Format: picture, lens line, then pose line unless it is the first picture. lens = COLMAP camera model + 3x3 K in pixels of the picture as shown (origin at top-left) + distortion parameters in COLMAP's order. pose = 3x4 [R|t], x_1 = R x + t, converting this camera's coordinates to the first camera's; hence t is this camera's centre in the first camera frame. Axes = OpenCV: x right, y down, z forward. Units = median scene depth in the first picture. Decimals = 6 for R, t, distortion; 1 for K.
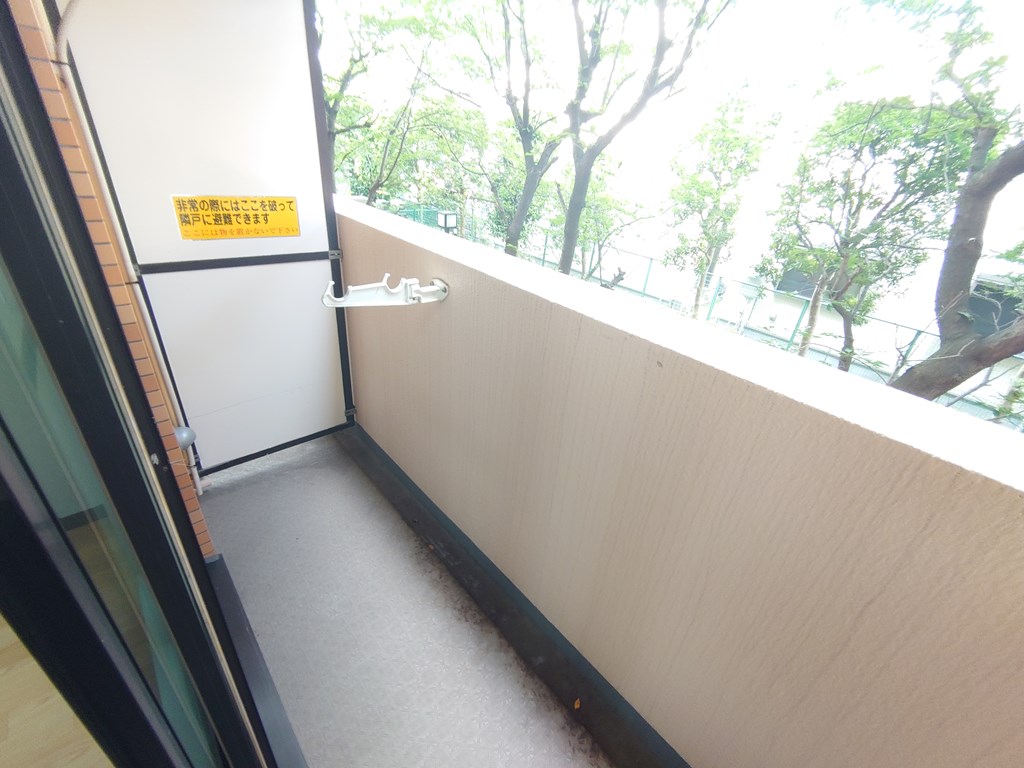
lens RADIAL K [[437.7, 0, 512.8], [0, 437.7, 382.0], [0, 0, 1]] dist [0.001591, -0.001005]
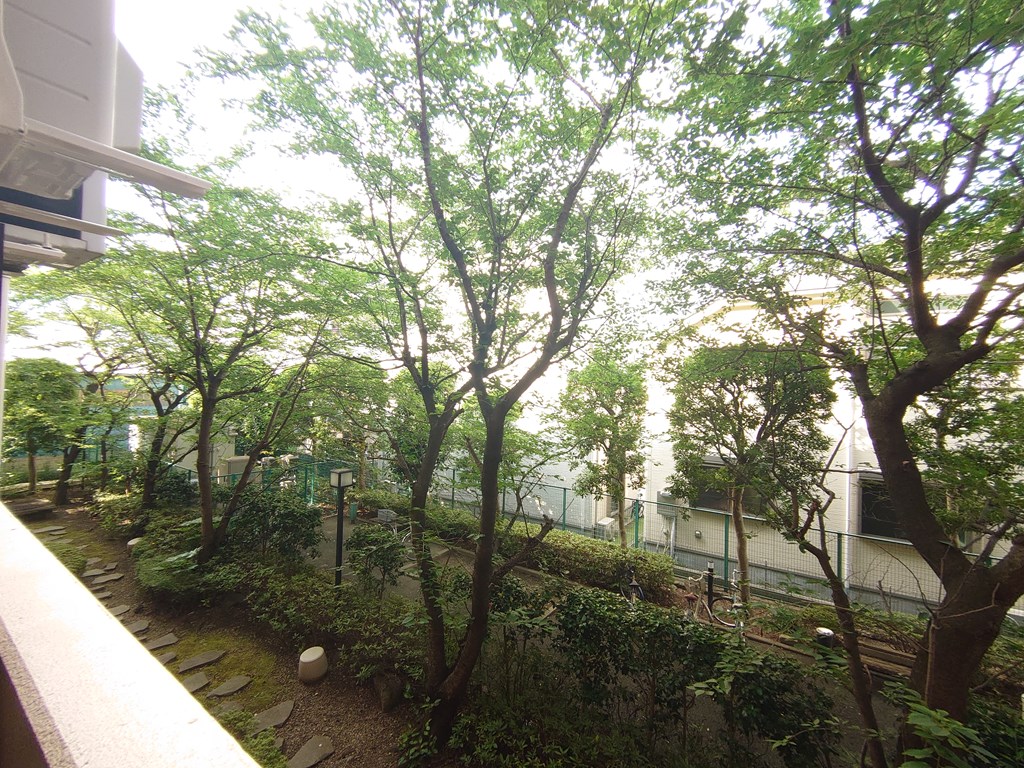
lens RADIAL K [[437.7, 0, 517.1], [0, 437.7, 382.5], [0, 0, 1]] dist [0.001591, -0.001005]
pose [[0.969621, -0.064341, 0.235998, -0.003038], [0.171031, 0.868082, -0.466029, -0.079230], [-0.174881, 0.492234, 0.852715, 0.107334]]
